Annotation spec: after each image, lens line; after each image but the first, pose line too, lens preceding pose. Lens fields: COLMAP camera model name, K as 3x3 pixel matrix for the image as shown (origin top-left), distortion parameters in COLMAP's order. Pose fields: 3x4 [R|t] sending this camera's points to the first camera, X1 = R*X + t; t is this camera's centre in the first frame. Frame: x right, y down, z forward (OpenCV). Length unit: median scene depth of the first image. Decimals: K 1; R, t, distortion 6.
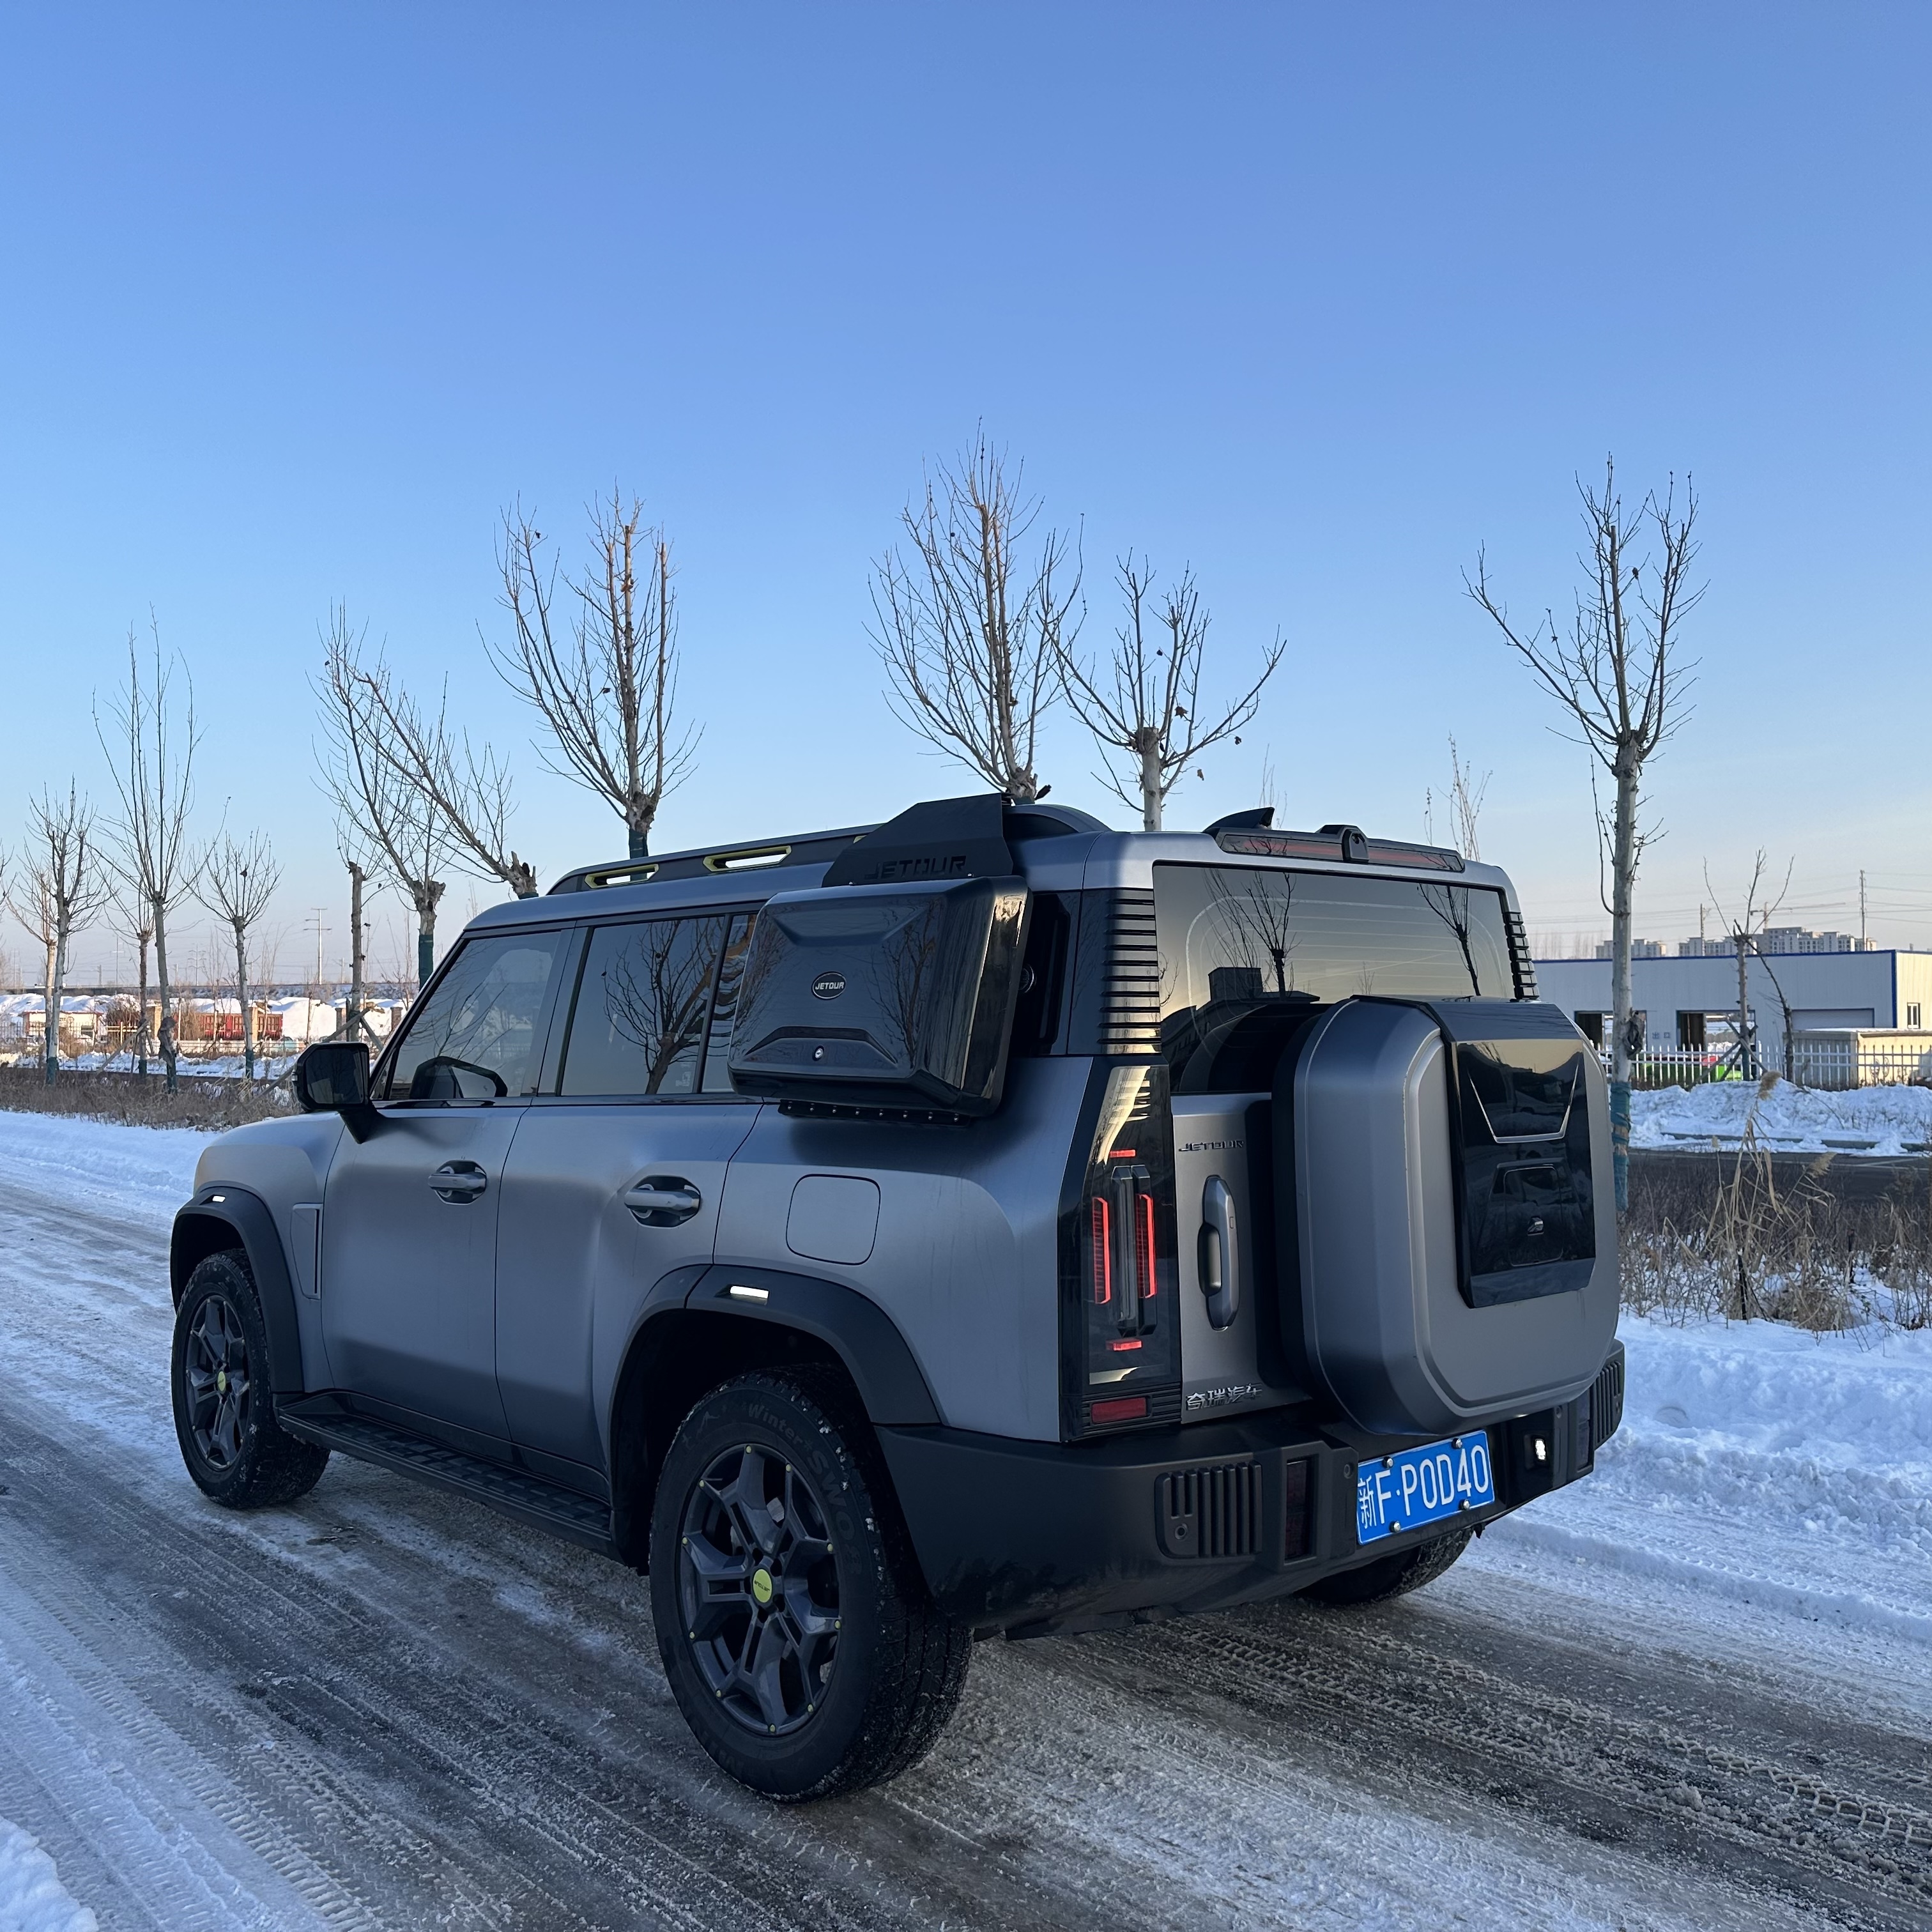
lens RADIAL K [[1767.9, 0, 966.0], [0, 1767.9, 966.0], [0, 0, 1]] dist [0.108779, -0.144513]
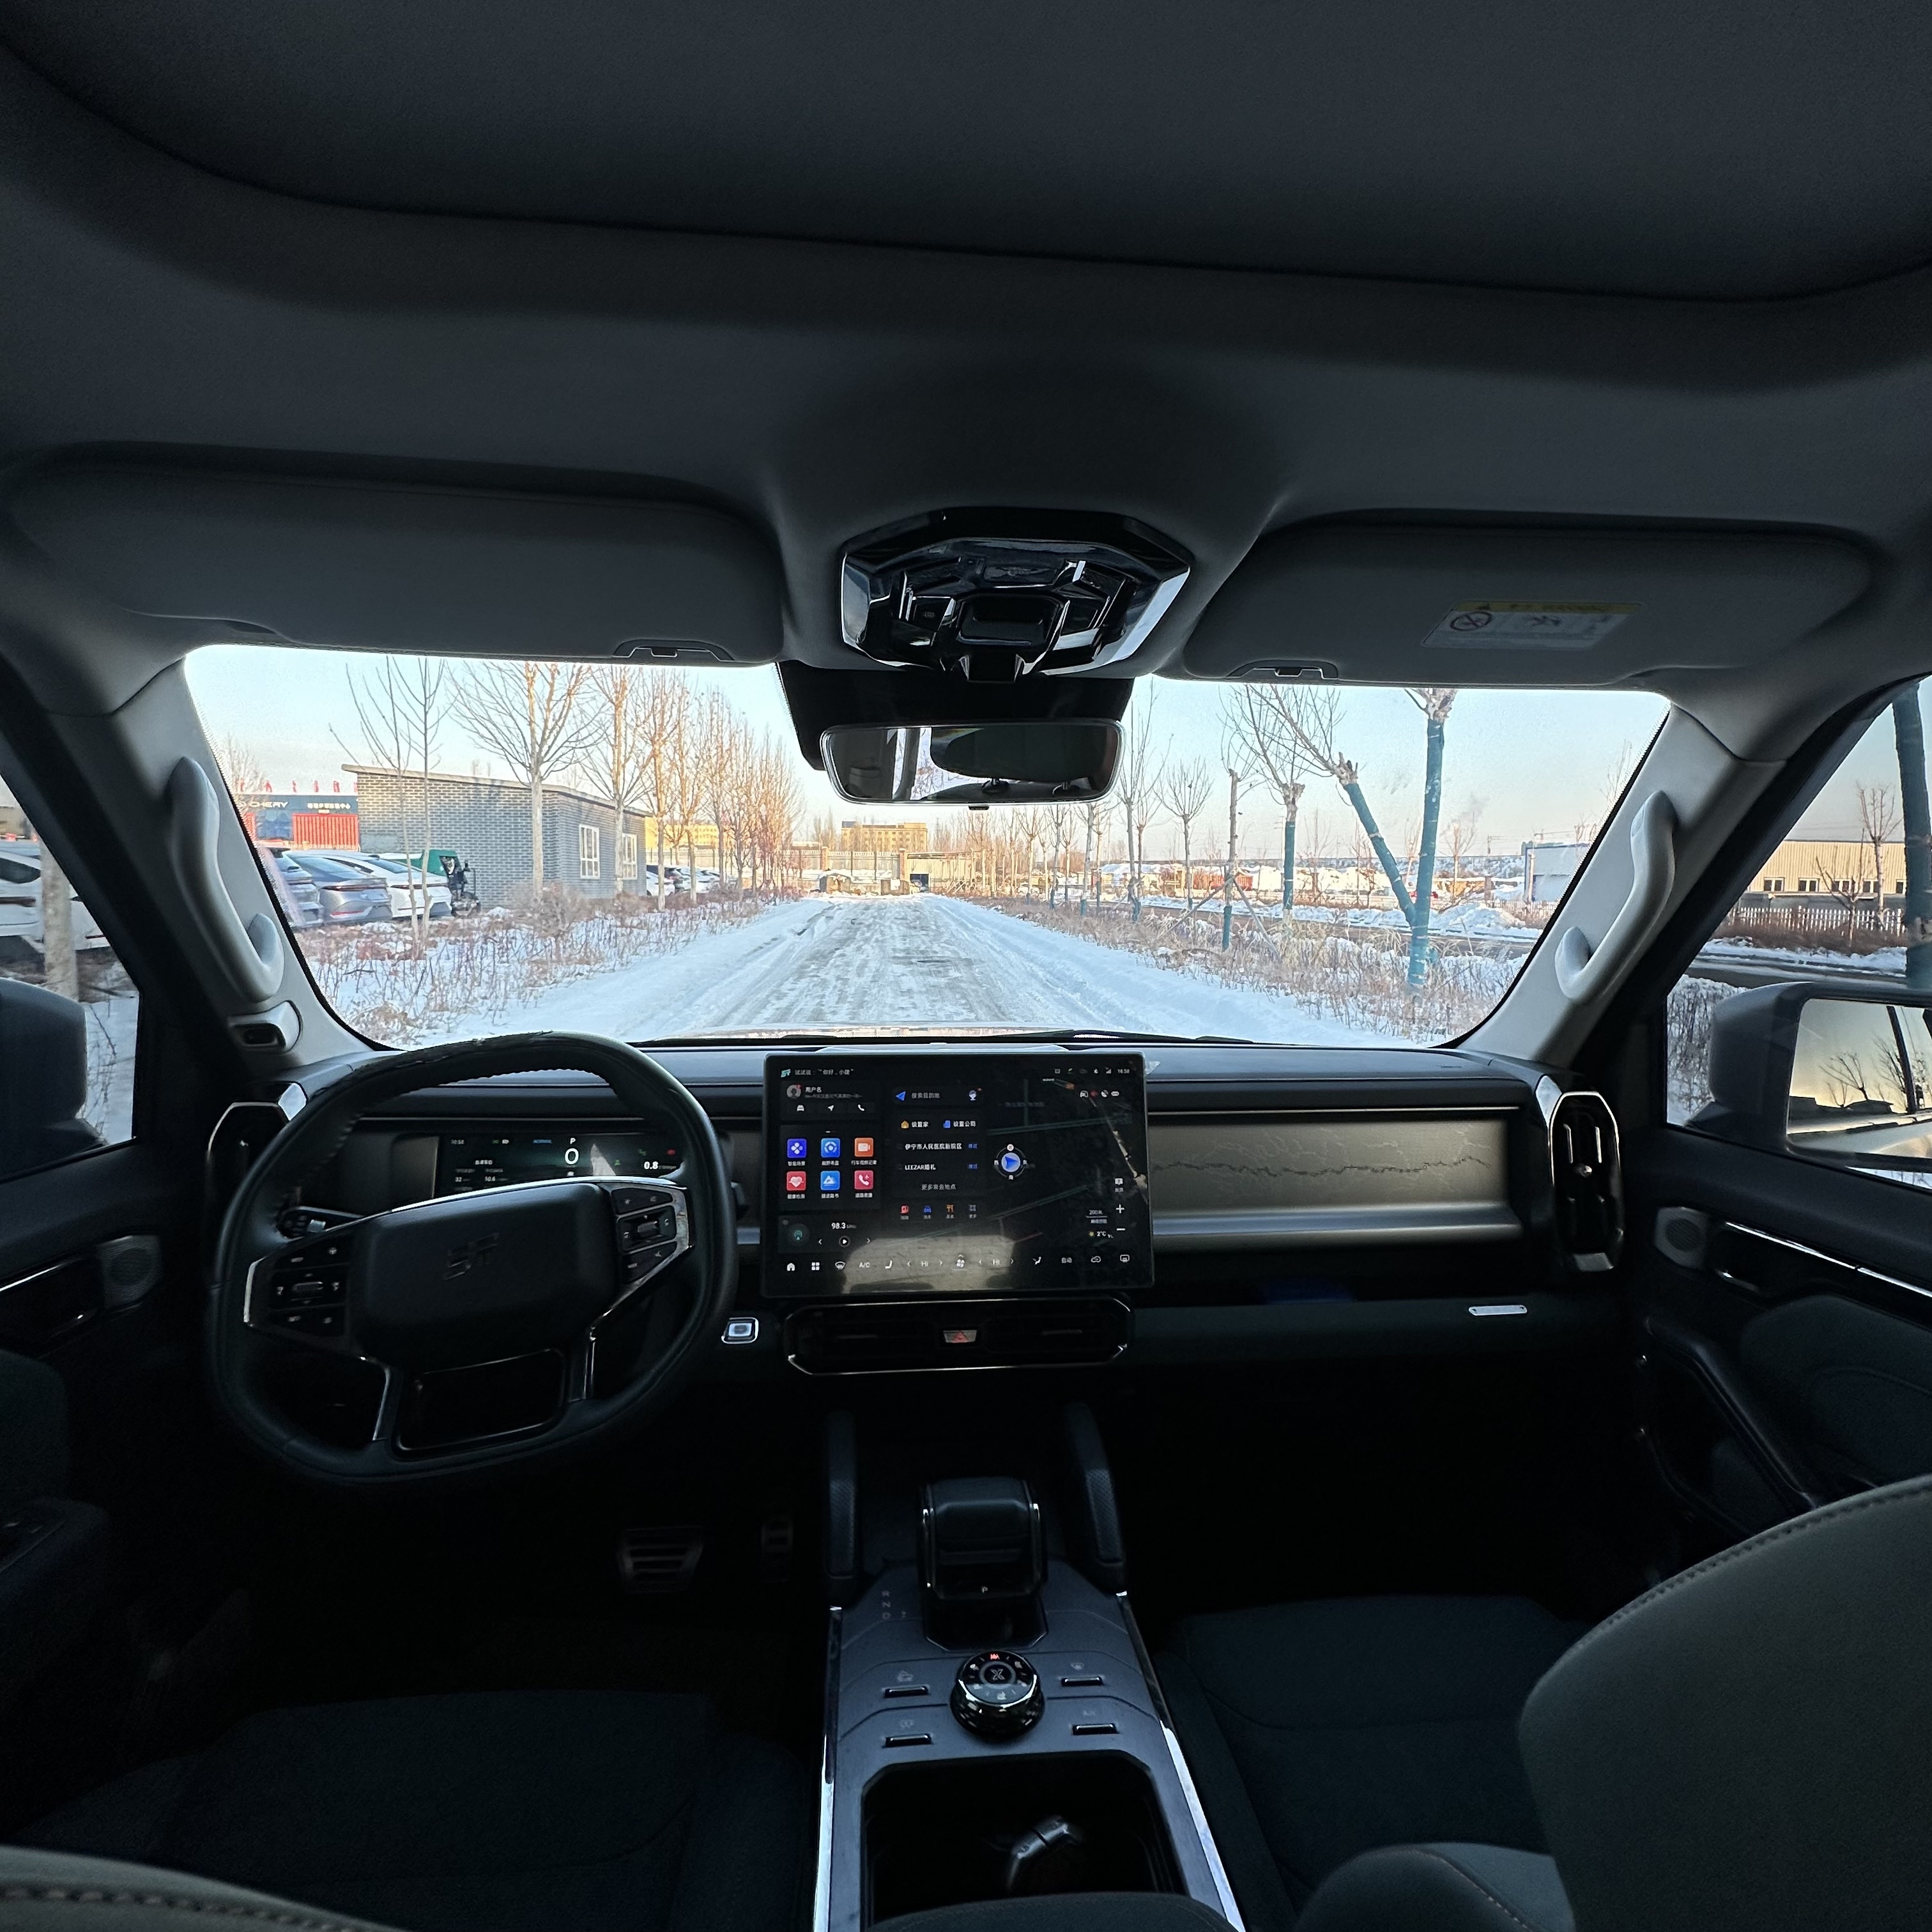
lens RADIAL K [[1026.3, 0, 966.0], [0, 1026.3, 966.0], [0, 0, 1]] dist [-0.004324, -0.000459]
pose [[0.800172, 0.064262, -0.596318, -0.023358], [0.004098, 0.993635, 0.112577, 0.005701], [0.599757, -0.092525, 0.794815, 0.280608]]
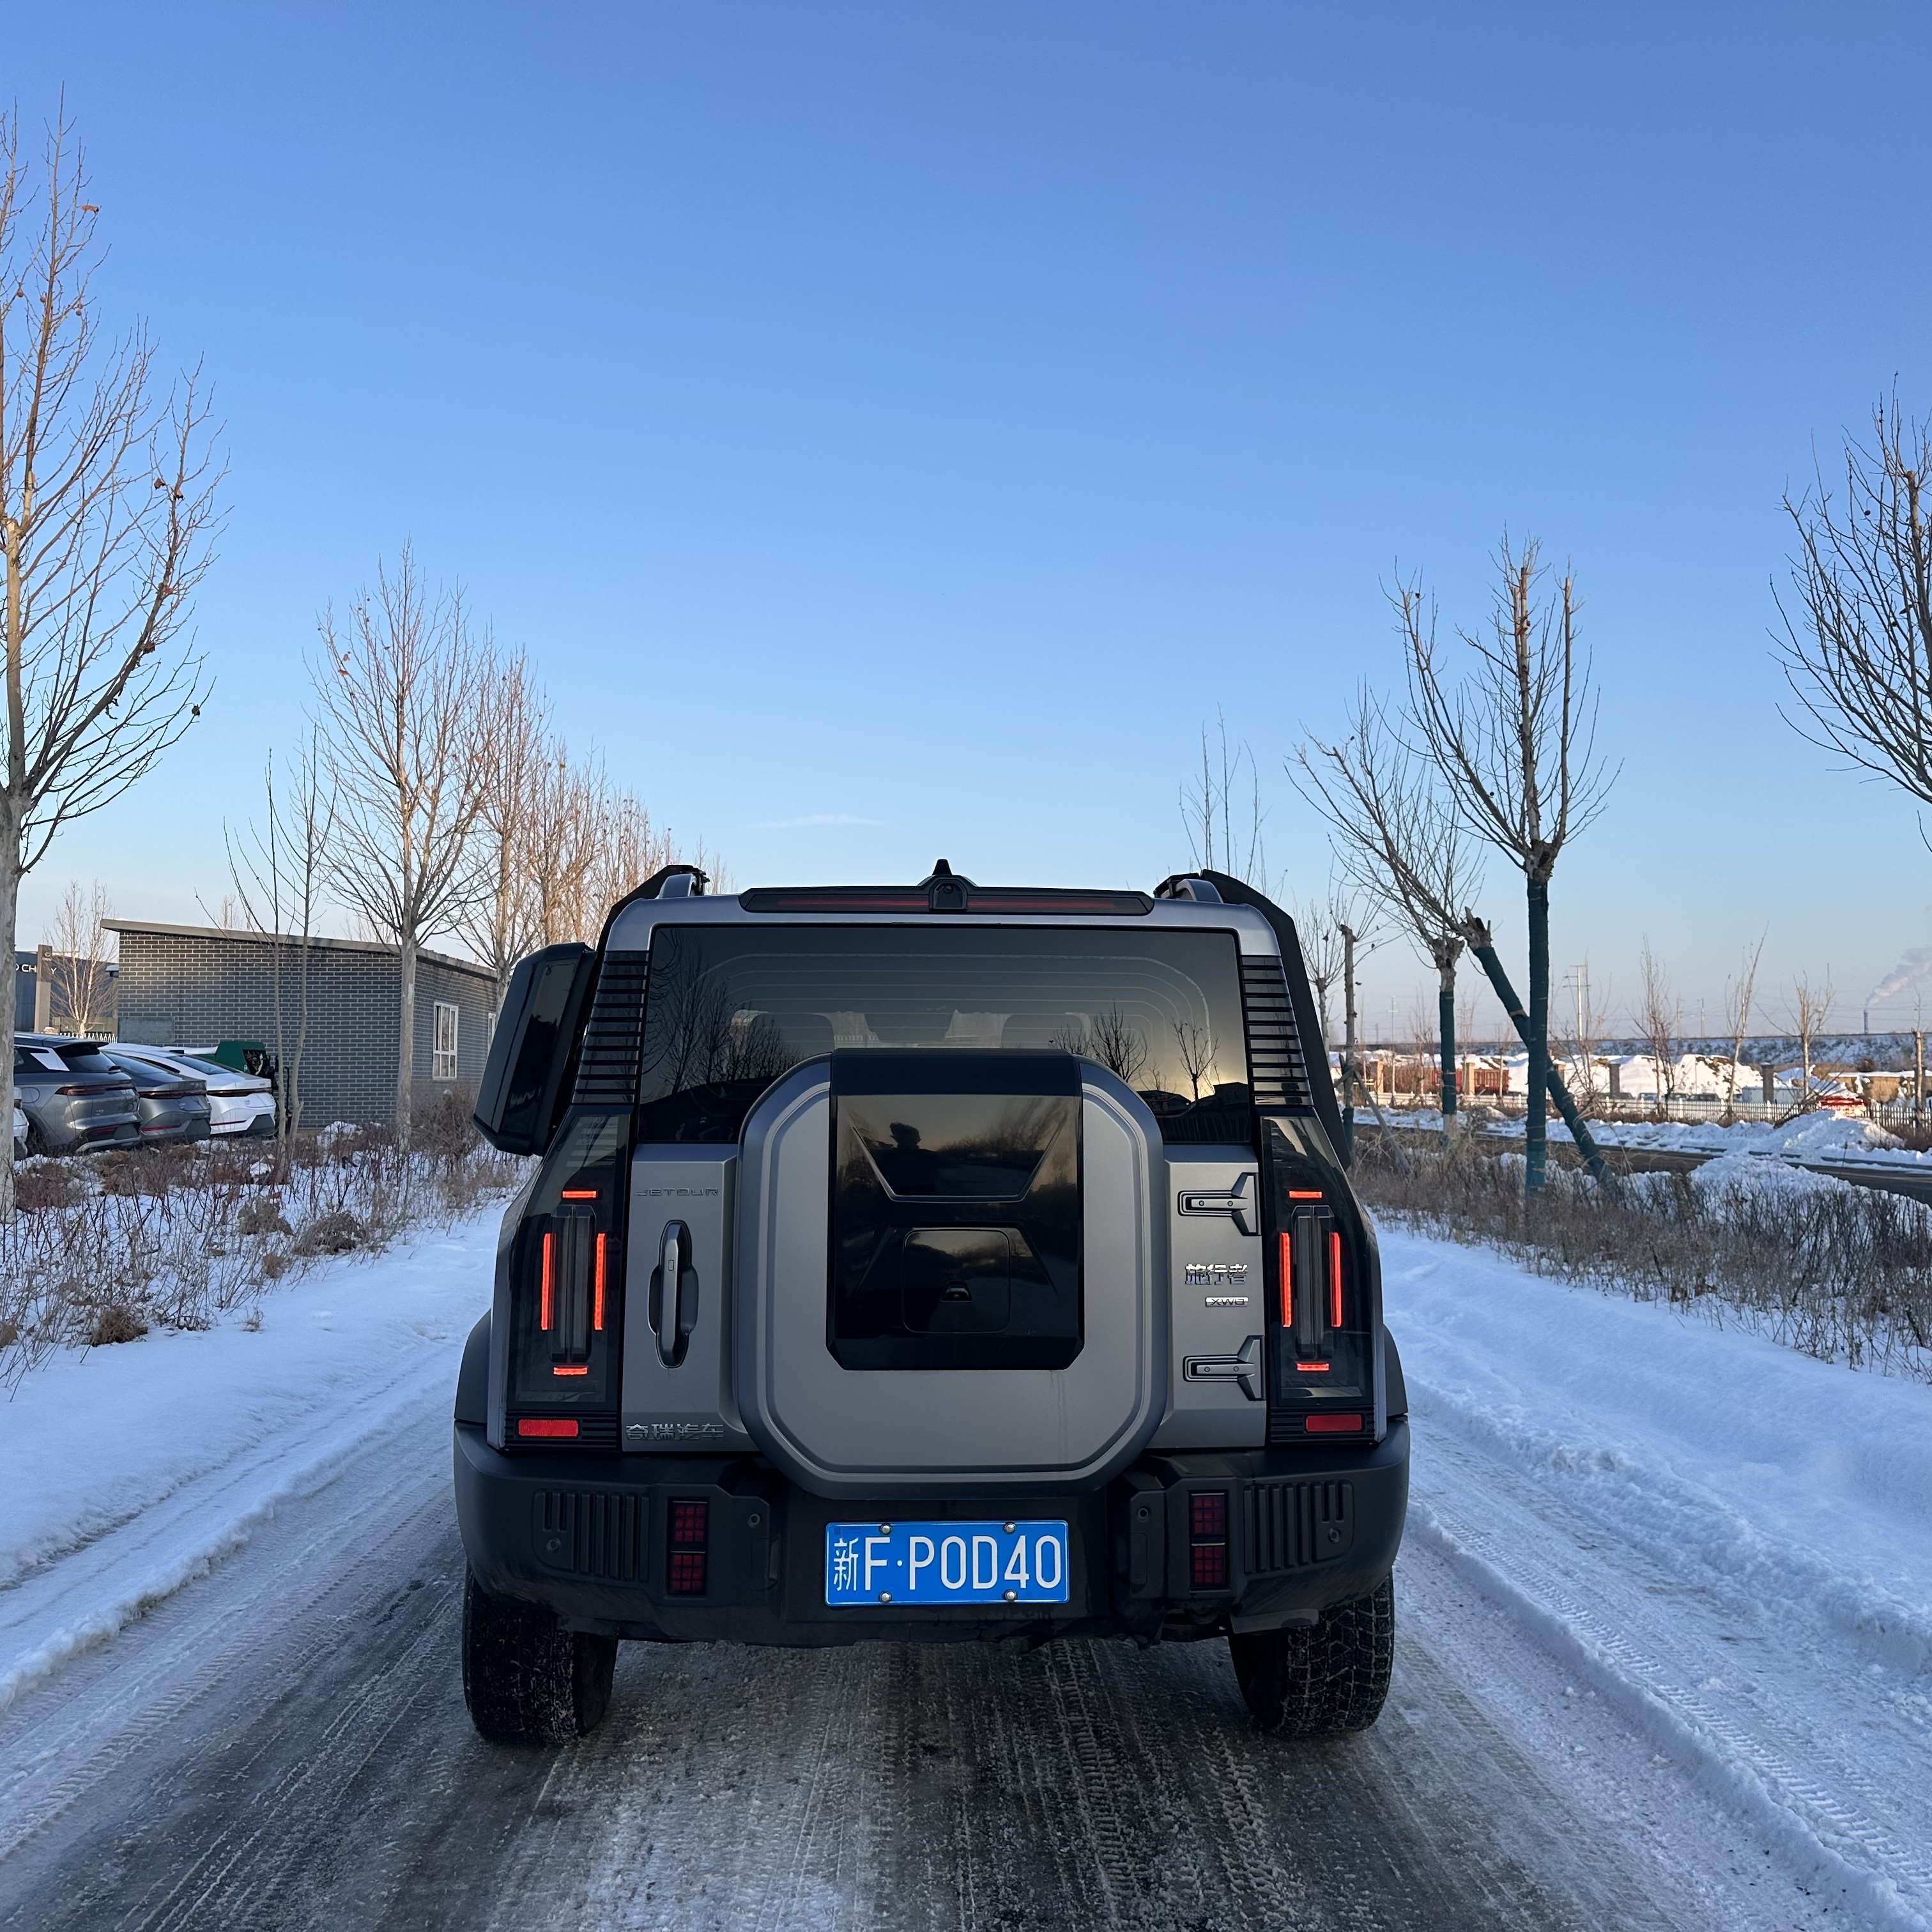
lens RADIAL K [[1767.9, 0, 966.0], [0, 1767.9, 966.0], [0, 0, 1]] dist [0.108779, -0.144513]
pose [[0.781349, -0.032776, -0.623233, 0.175495], [0.013362, 0.999270, -0.035799, 0.001149], [0.623951, 0.019644, 0.781217, 0.051561]]
